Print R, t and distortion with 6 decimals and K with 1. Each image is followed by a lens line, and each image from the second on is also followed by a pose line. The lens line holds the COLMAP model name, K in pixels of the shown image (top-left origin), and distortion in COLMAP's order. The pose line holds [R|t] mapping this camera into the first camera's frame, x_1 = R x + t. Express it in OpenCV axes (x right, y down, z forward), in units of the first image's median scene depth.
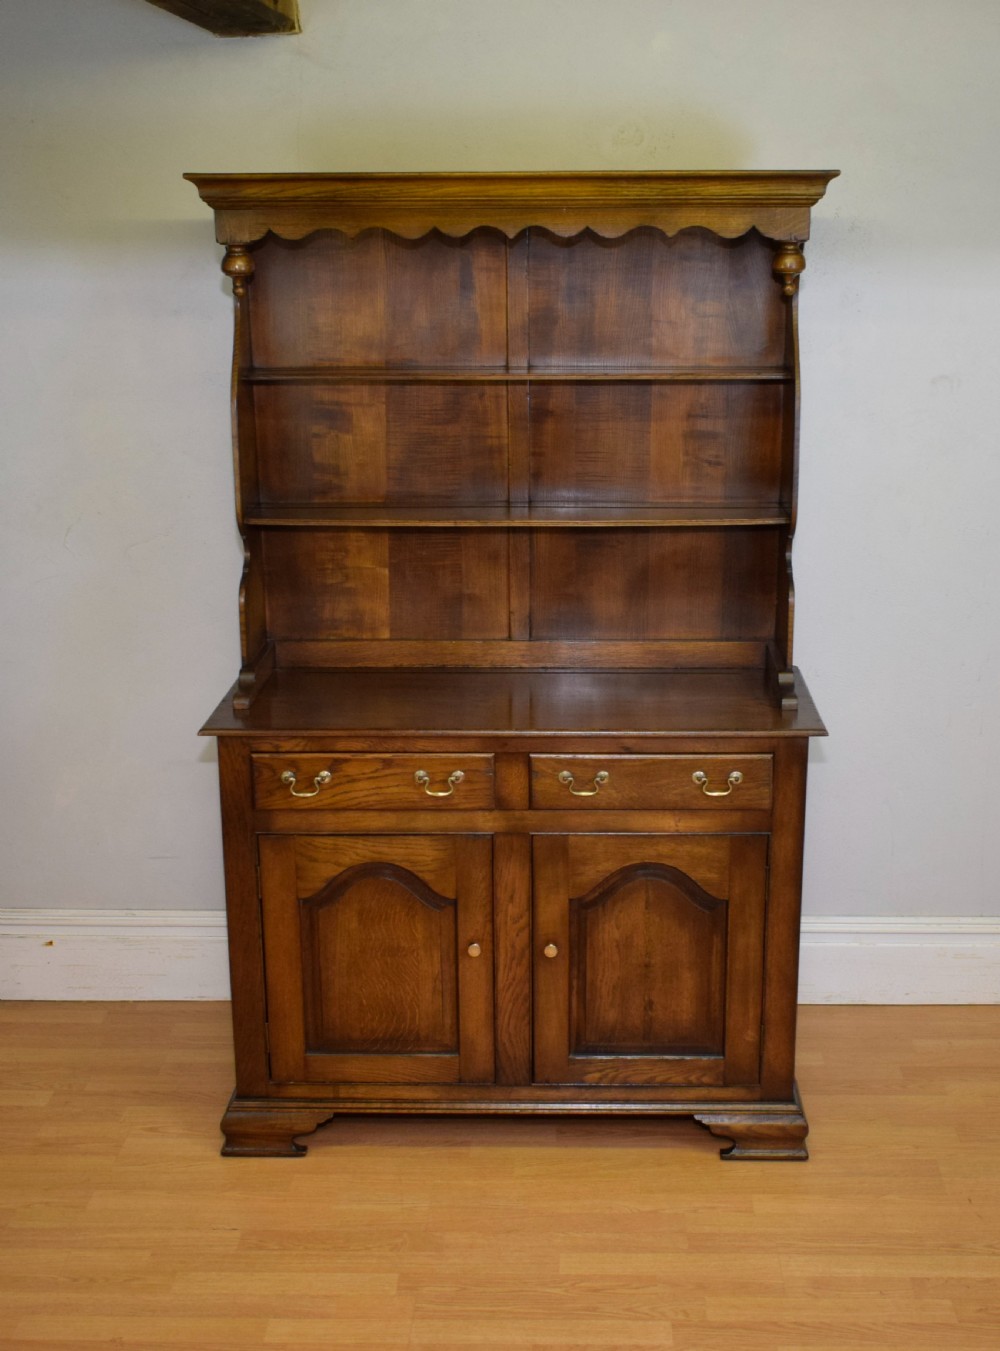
lens RADIAL K [[1801.6, 0, 551.3], [0, 1801.6, 705.9], [0, 0, 1]] dist [0.001053, -0.034046]
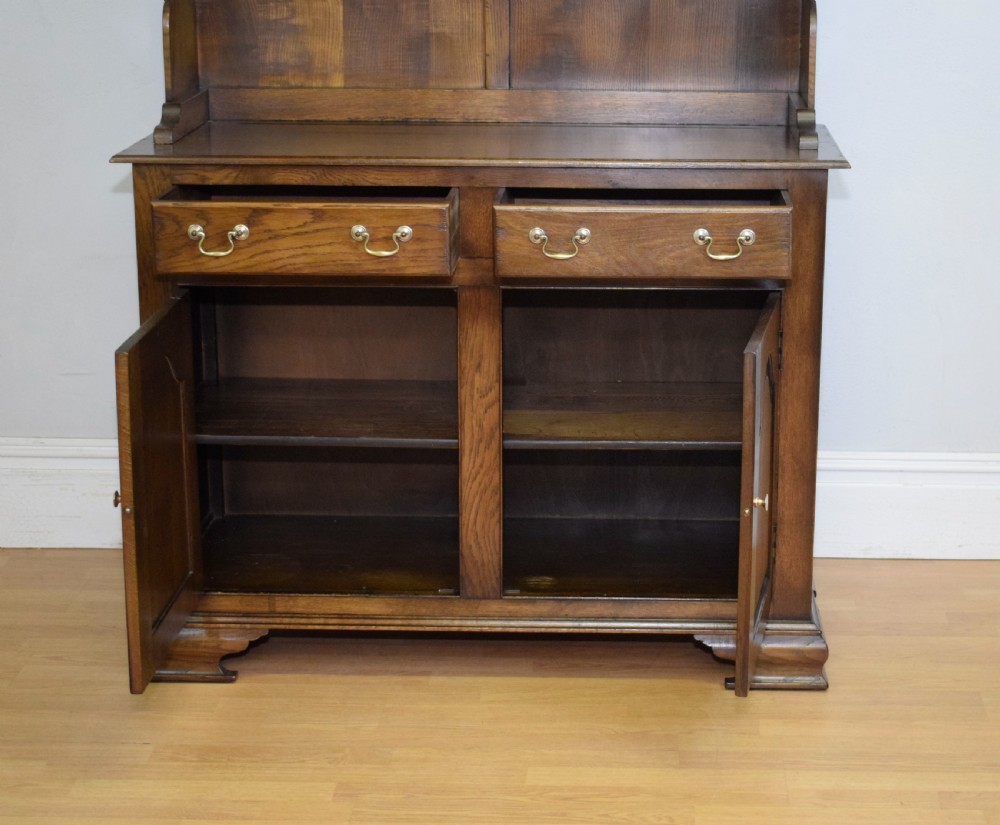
lens RADIAL K [[2220.9, 0, 608.8], [0, 2220.9, 471.4], [0, 0, 1]] dist [-0.015719, 0.014732]
pose [[0.999948, 0.009887, 0.002545, 0.036531], [-0.009877, 0.999943, -0.004039, 0.157434], [-0.002585, 0.004014, 0.999989, -0.045839]]
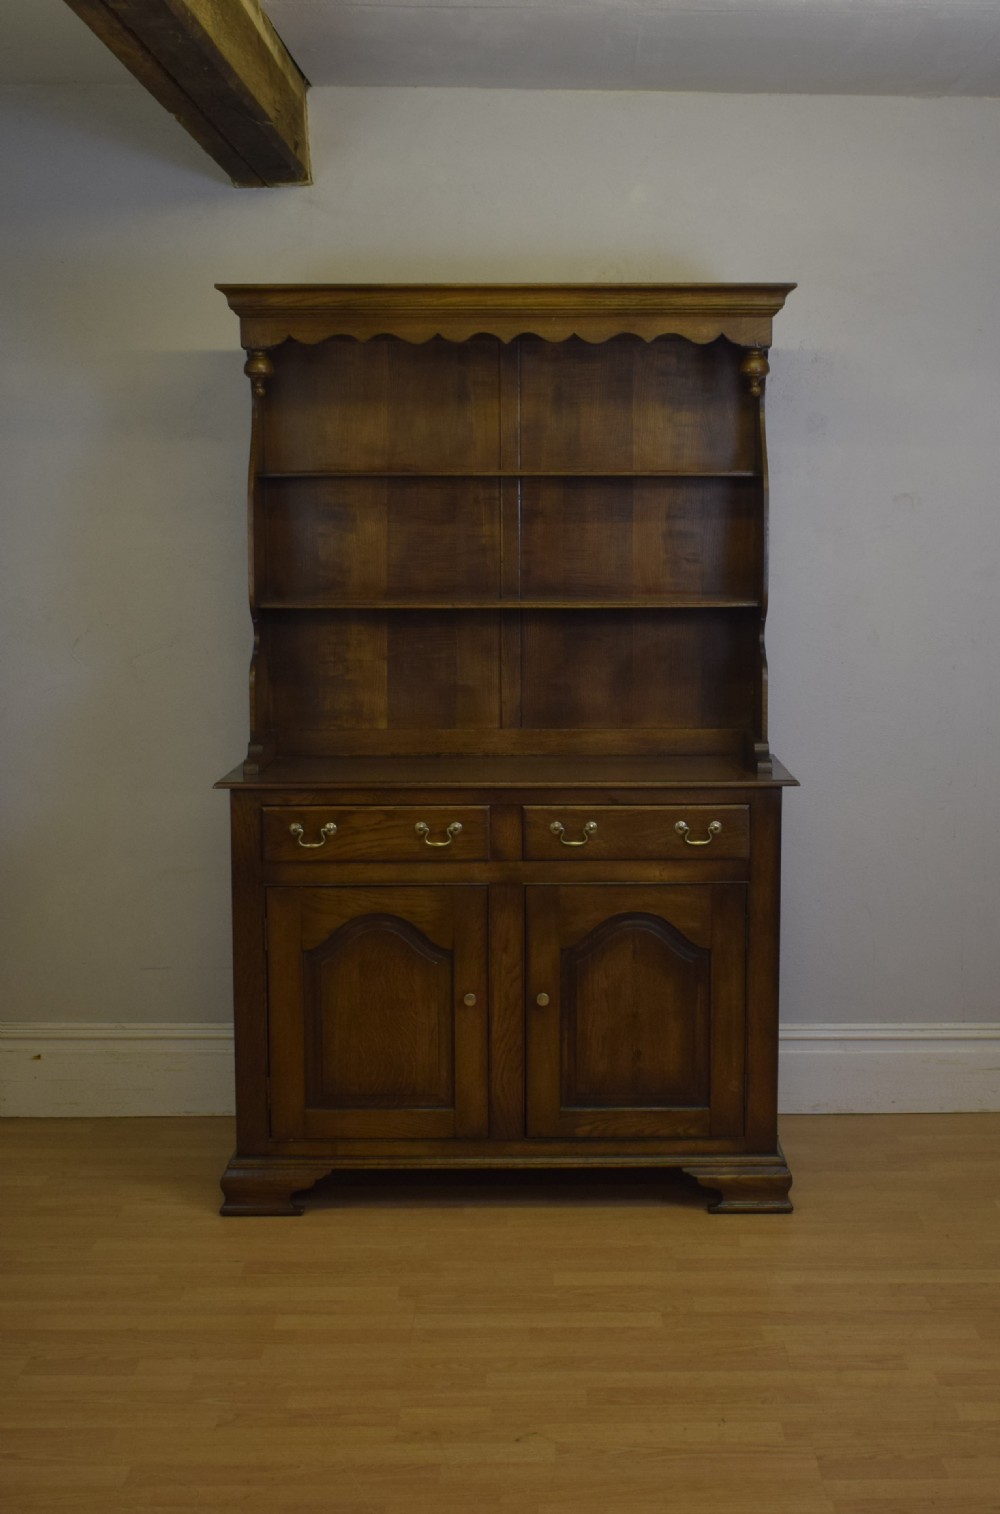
lens RADIAL K [[2159.2, 0, 585.6], [0, 2159.2, 750.5], [0, 0, 1]] dist [-0.015484, -0.017528]
pose [[0.999503, -0.001493, 0.031498, -0.014671], [0.006817, 0.985489, -0.169600, 0.204273], [-0.030788, 0.169731, 0.985009, -0.261699]]
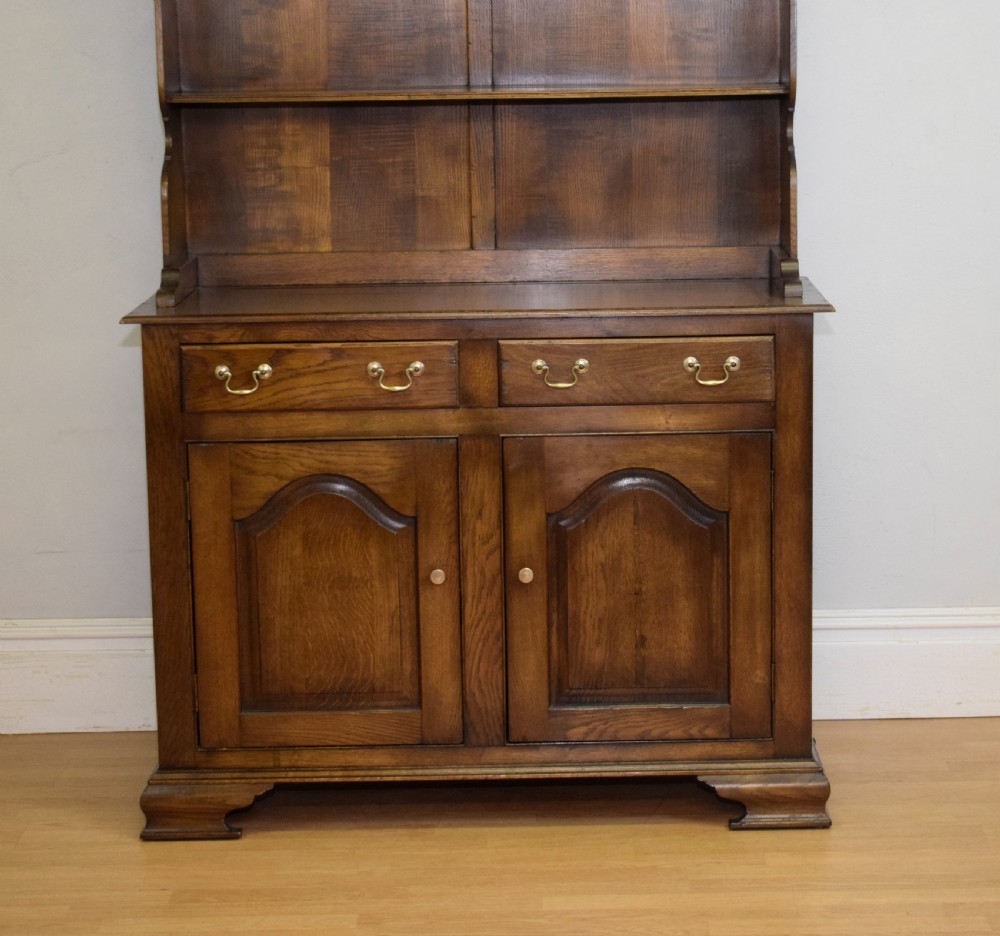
lens RADIAL K [[2868.8, 0, 612.1], [0, 2868.8, 504.7], [0, 0, 1]] dist [-0.010013, 0.039655]
pose [[0.999247, -0.016554, 0.035105, -0.006725], [0.020096, 0.994471, -0.103071, 0.242703], [-0.033204, 0.103699, 0.994054, -0.372840]]
